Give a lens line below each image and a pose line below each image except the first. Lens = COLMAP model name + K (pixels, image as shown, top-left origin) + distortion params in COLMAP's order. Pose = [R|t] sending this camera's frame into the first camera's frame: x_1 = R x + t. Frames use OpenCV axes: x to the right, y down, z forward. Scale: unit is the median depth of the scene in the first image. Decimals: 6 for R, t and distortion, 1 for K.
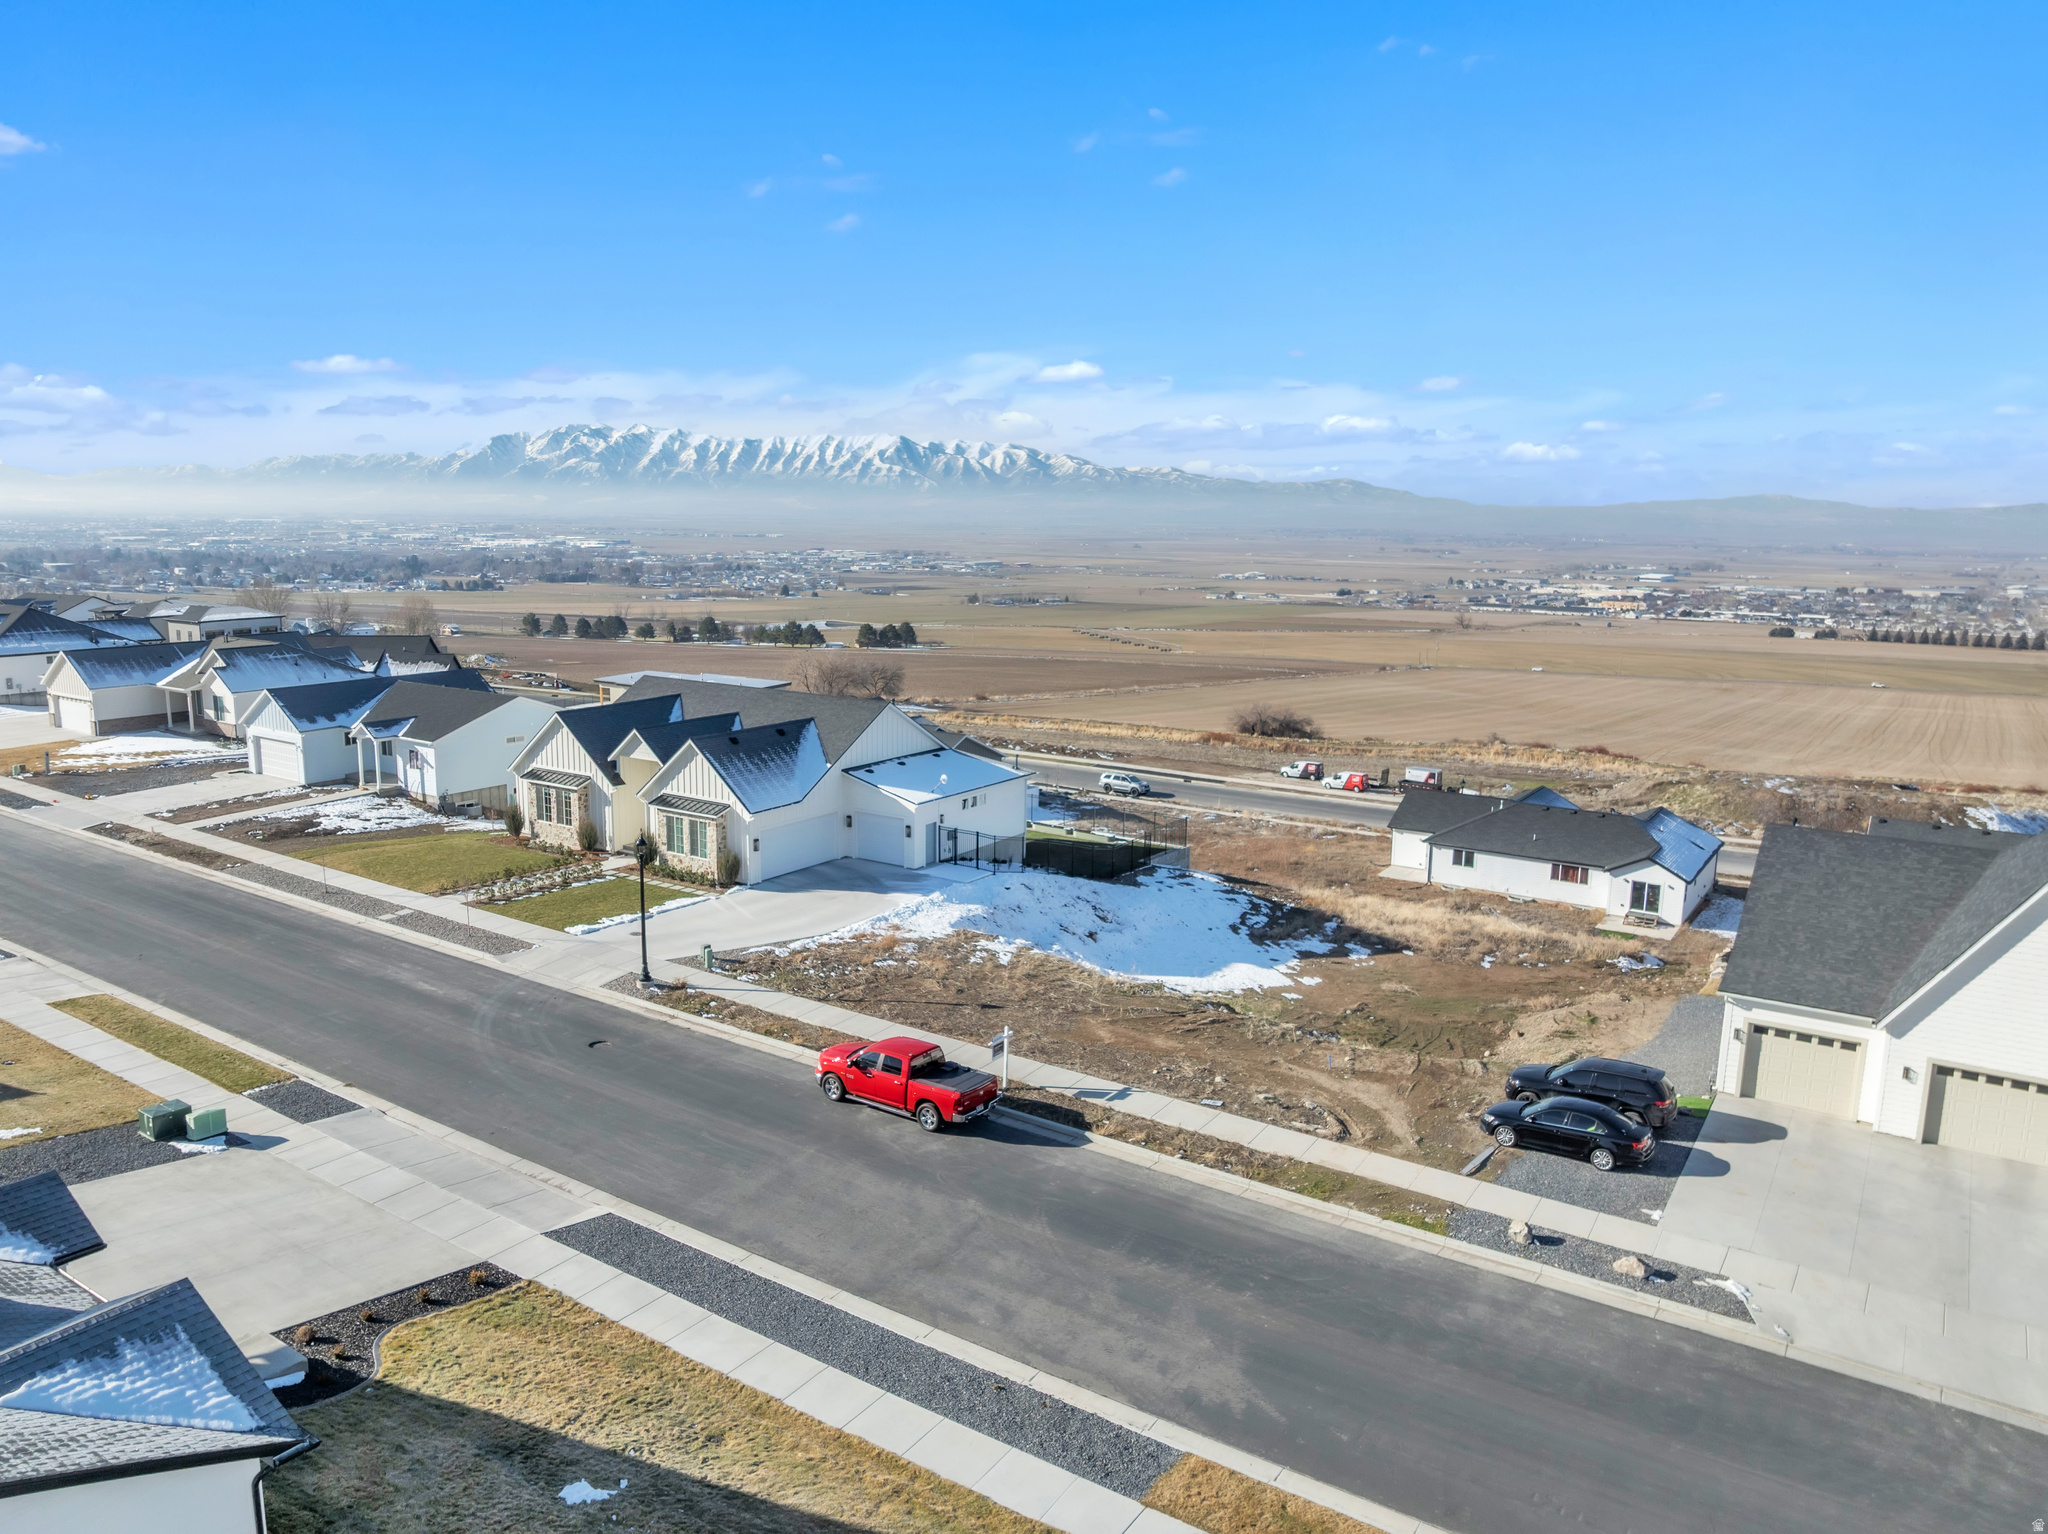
lens RADIAL K [[1447.2, 0, 1019.6], [0, 1447.2, 763.4], [0, 0, 1]] dist [-0.044896, 0.012842]
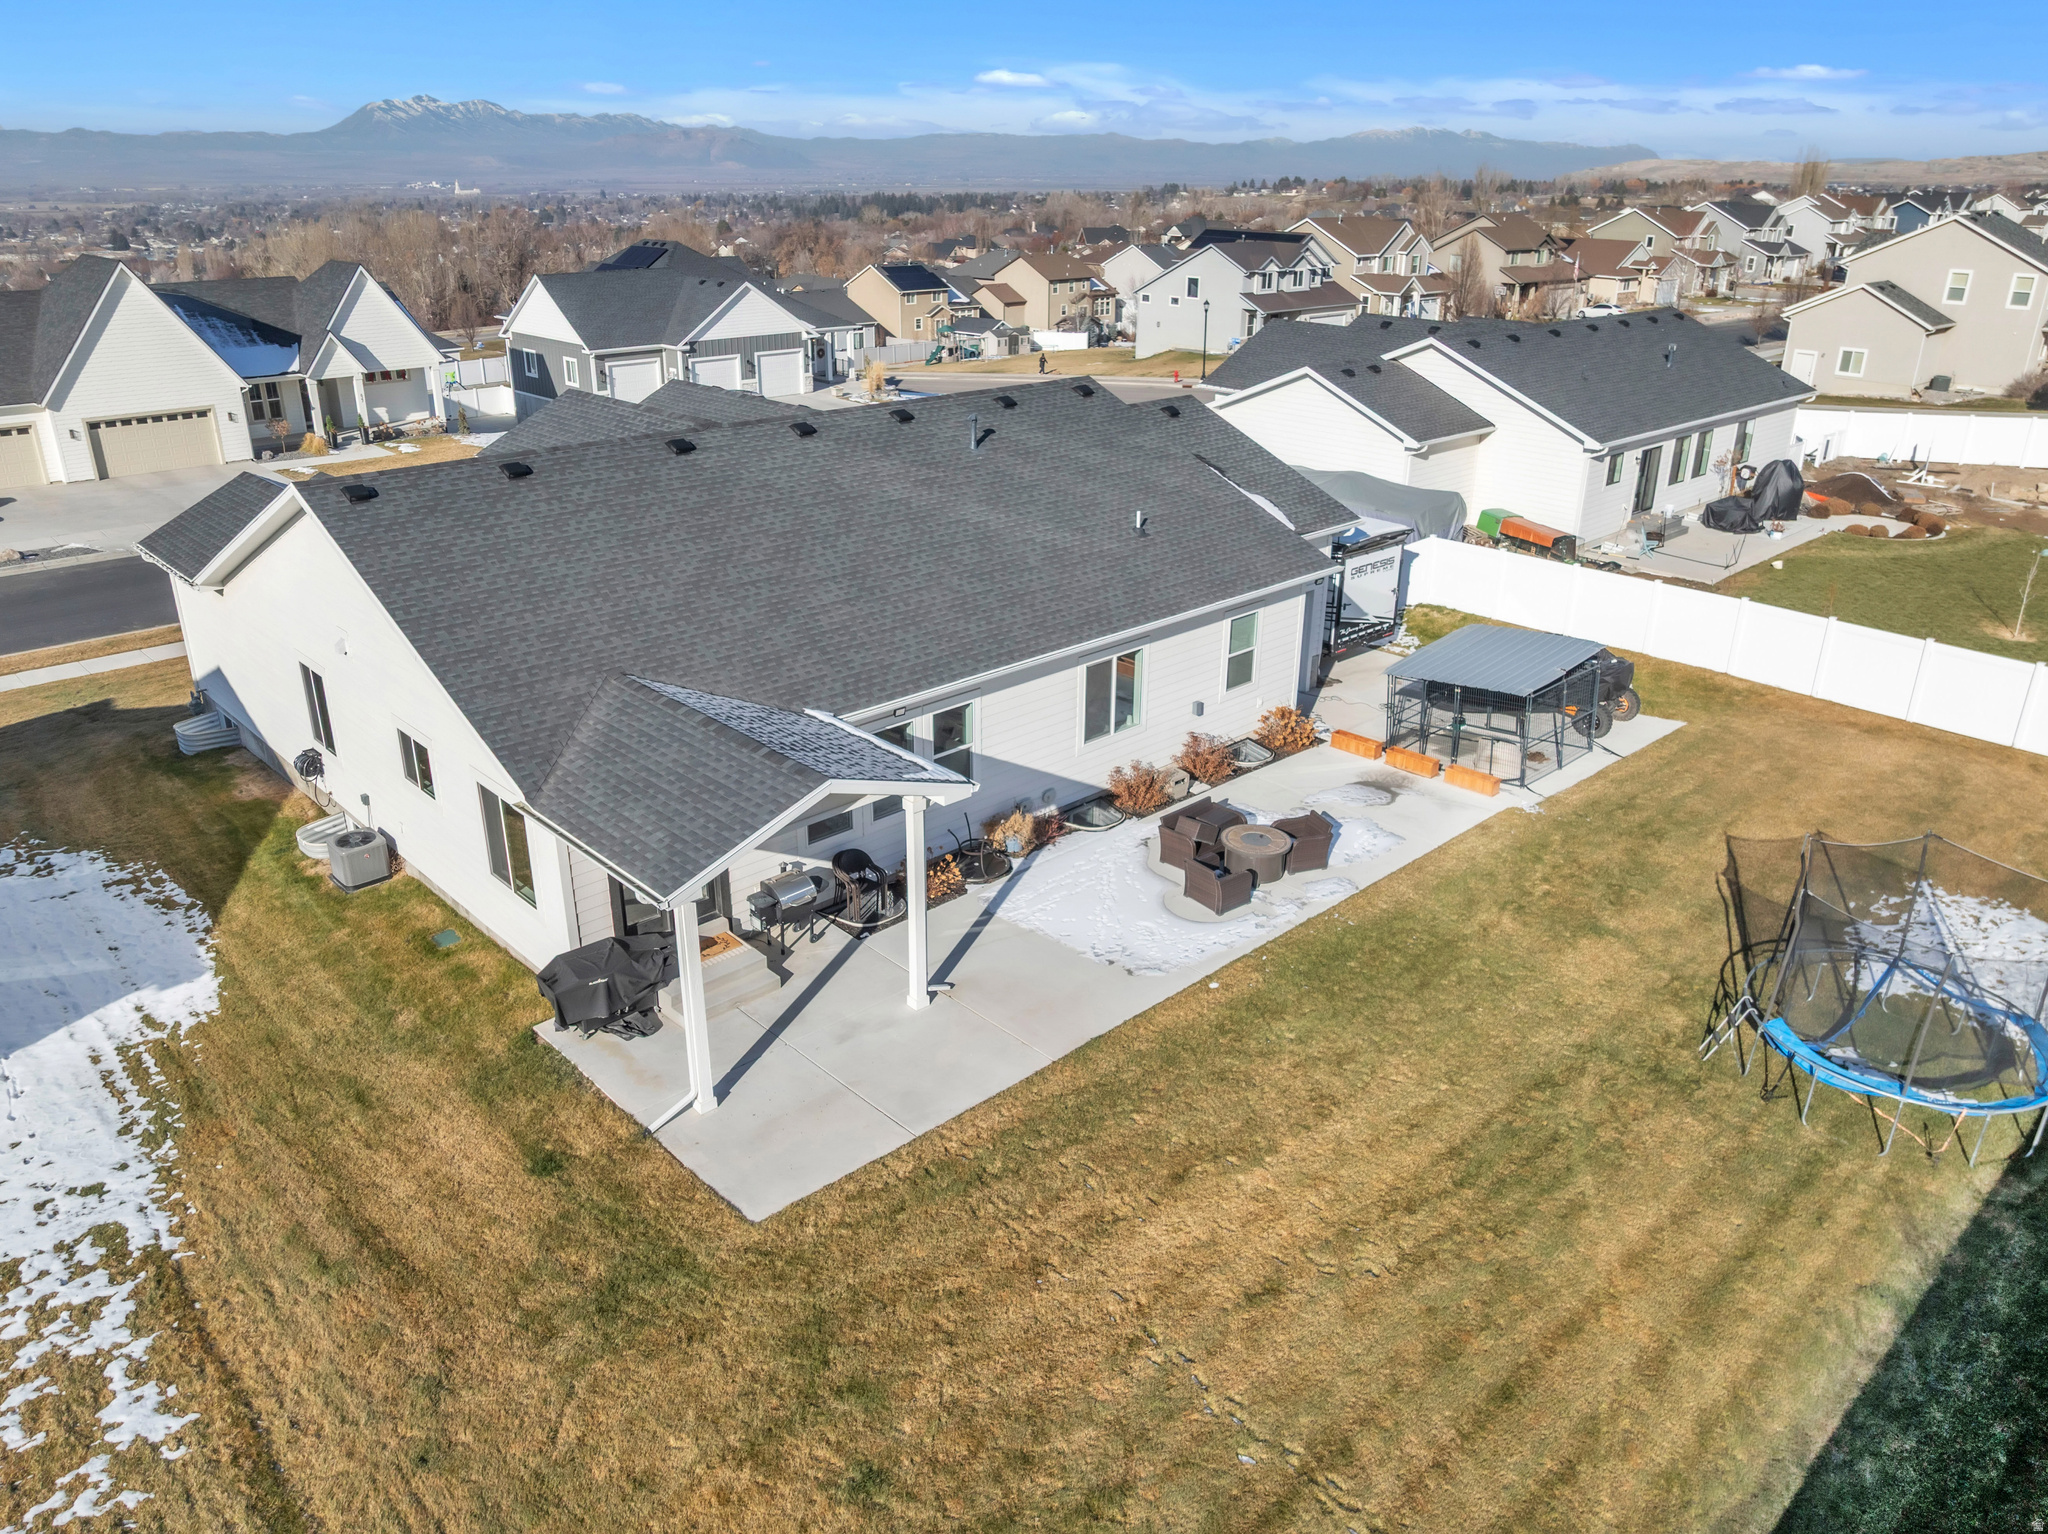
lens RADIAL K [[1447.2, 0, 1023.5], [0, 1447.2, 762.5], [0, 0, 1]] dist [-0.044896, 0.012842]
pose [[0.214333, -0.390767, 0.895189, -0.342161], [0.164870, 0.917810, 0.361167, 0.094236], [-0.962746, 0.070180, 0.261143, -0.164201]]
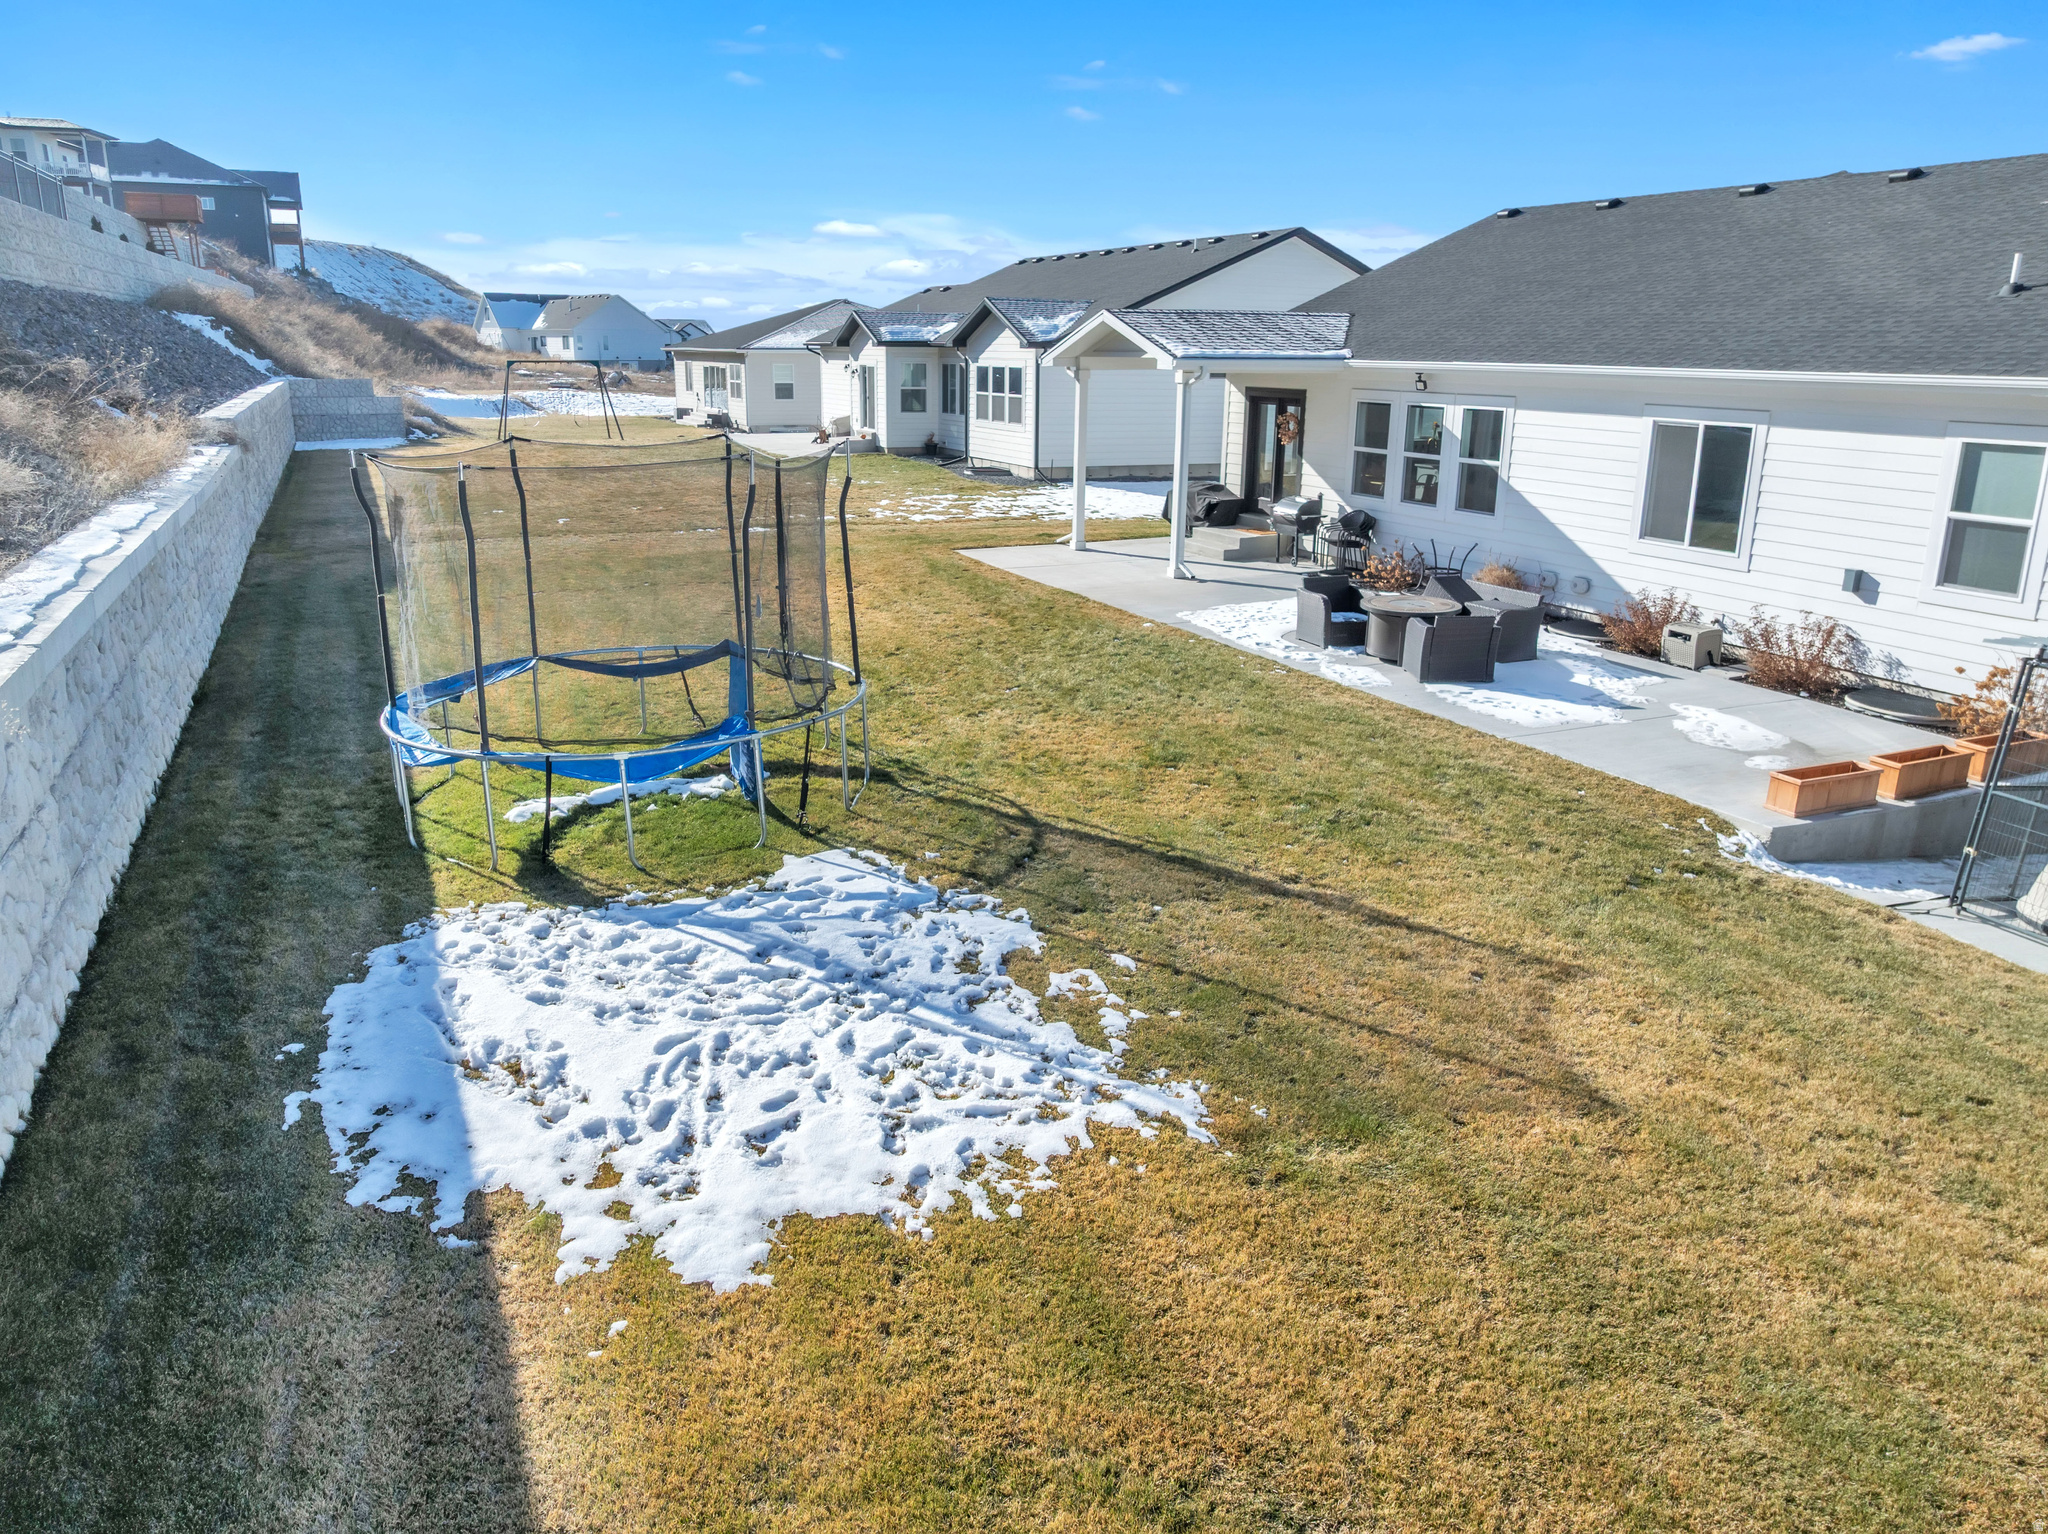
lens RADIAL K [[1447.2, 0, 1021.0], [0, 1447.2, 775.0], [0, 0, 1]] dist [-0.044896, 0.012842]
pose [[0.851734, 0.143549, -0.503928, 0.025026], [-0.091733, 0.987739, 0.126322, 0.241422], [0.515883, -0.061366, 0.854459, -0.363320]]
